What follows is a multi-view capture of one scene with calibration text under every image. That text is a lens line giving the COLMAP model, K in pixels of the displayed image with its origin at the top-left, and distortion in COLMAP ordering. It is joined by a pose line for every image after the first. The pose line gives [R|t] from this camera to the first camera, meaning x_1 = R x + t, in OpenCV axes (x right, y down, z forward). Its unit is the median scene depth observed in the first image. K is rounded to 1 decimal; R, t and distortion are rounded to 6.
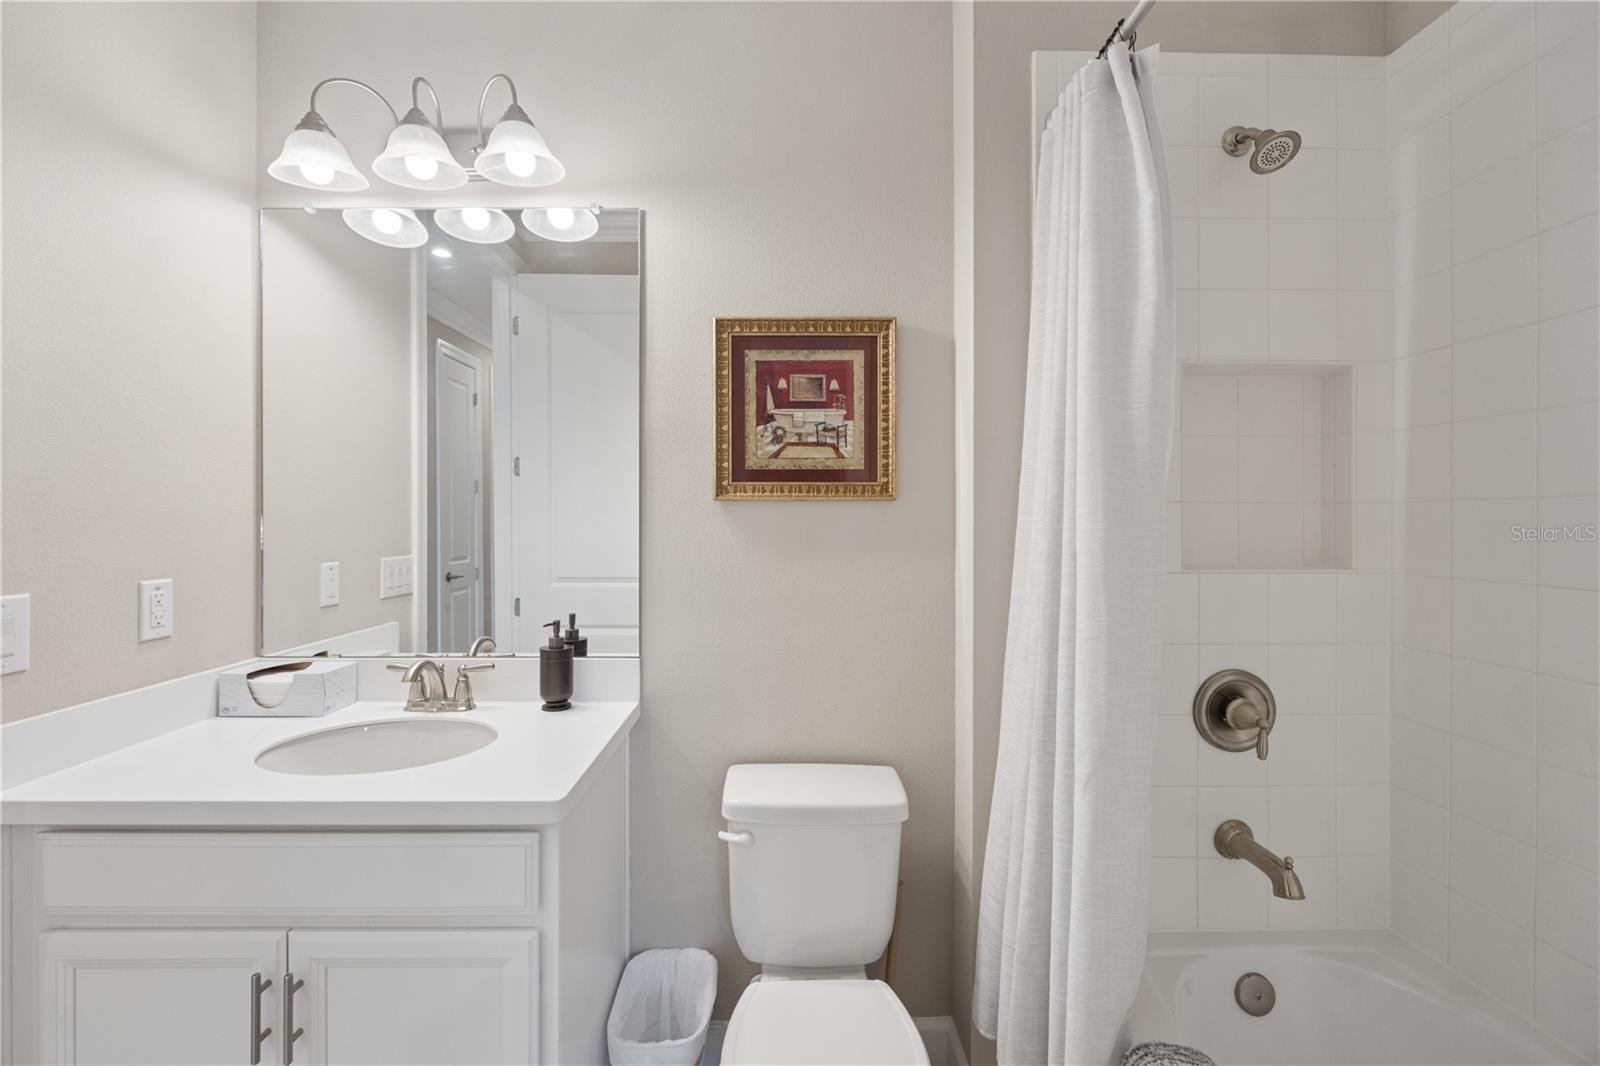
lens RADIAL K [[714.1, 0, 800.0], [0, 714.1, 533.0], [0, 0, 1]] dist [-0.001448, -0.000084]
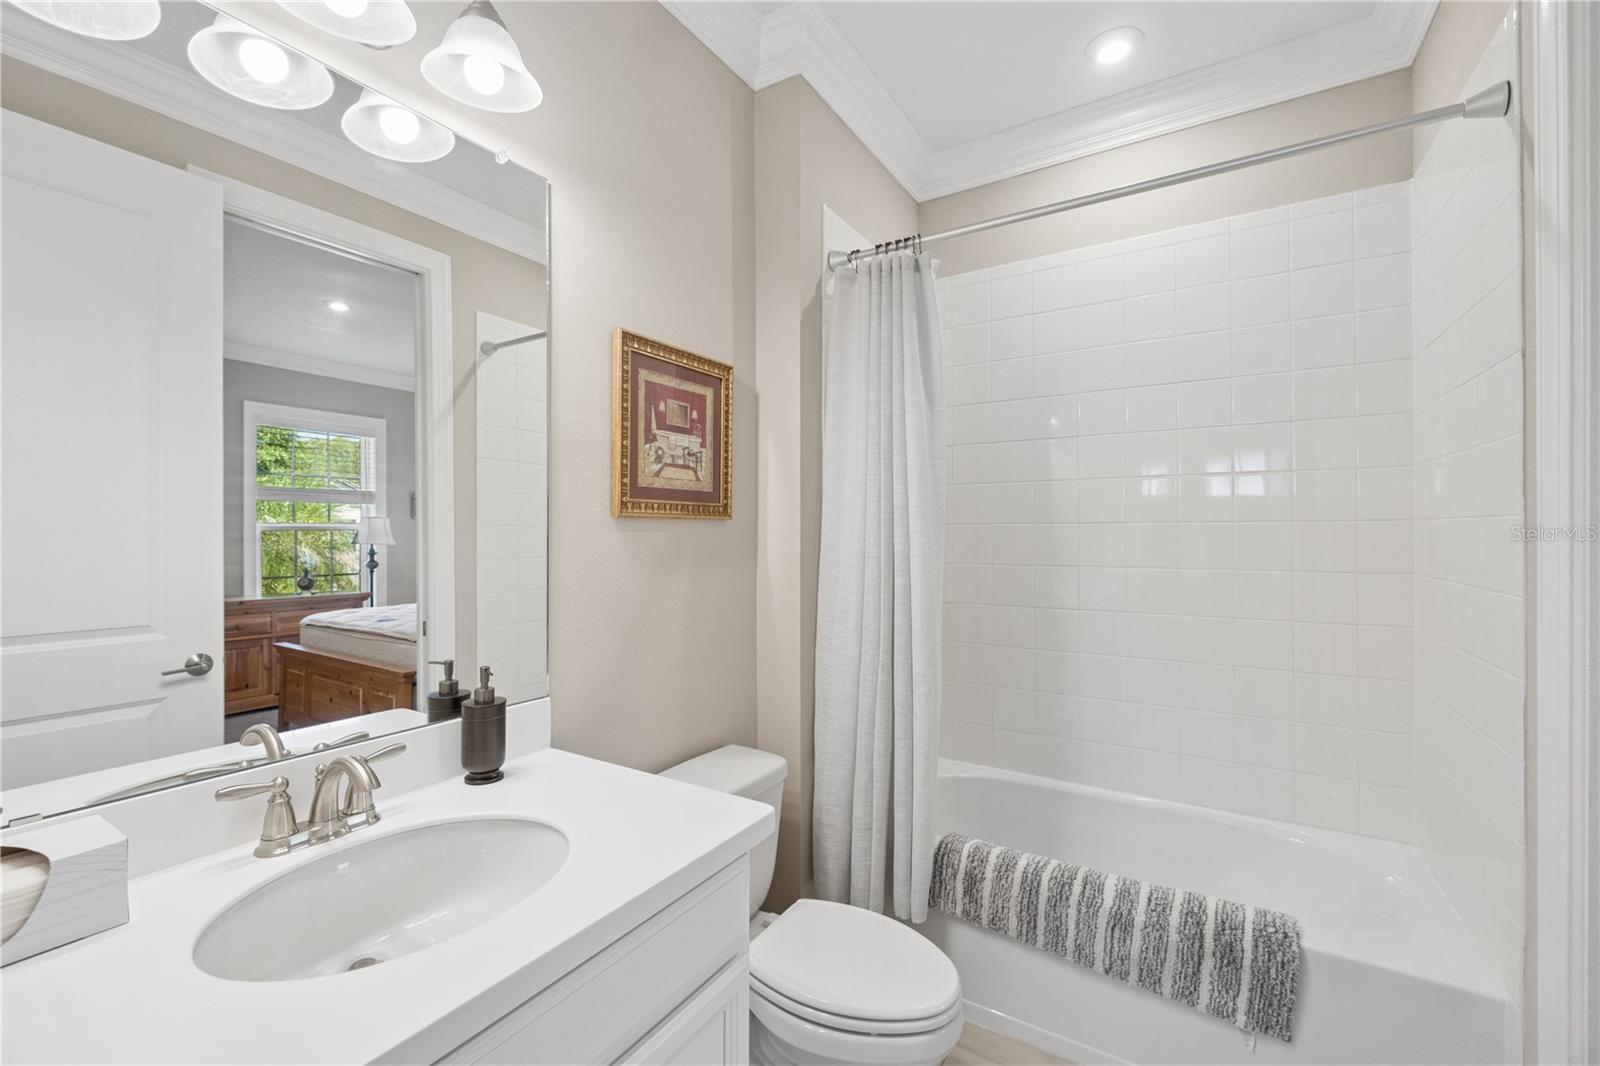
lens RADIAL K [[684.8, 0, 814.7], [0, 684.8, 538.4], [0, 0, 1]] dist [-0.001748, -0.000398]
pose [[0.535597, -0.006700, 0.844447, -0.750787], [0.020839, 0.999769, -0.005285, -0.006036], [-0.844216, 0.020428, 0.535613, 0.278664]]
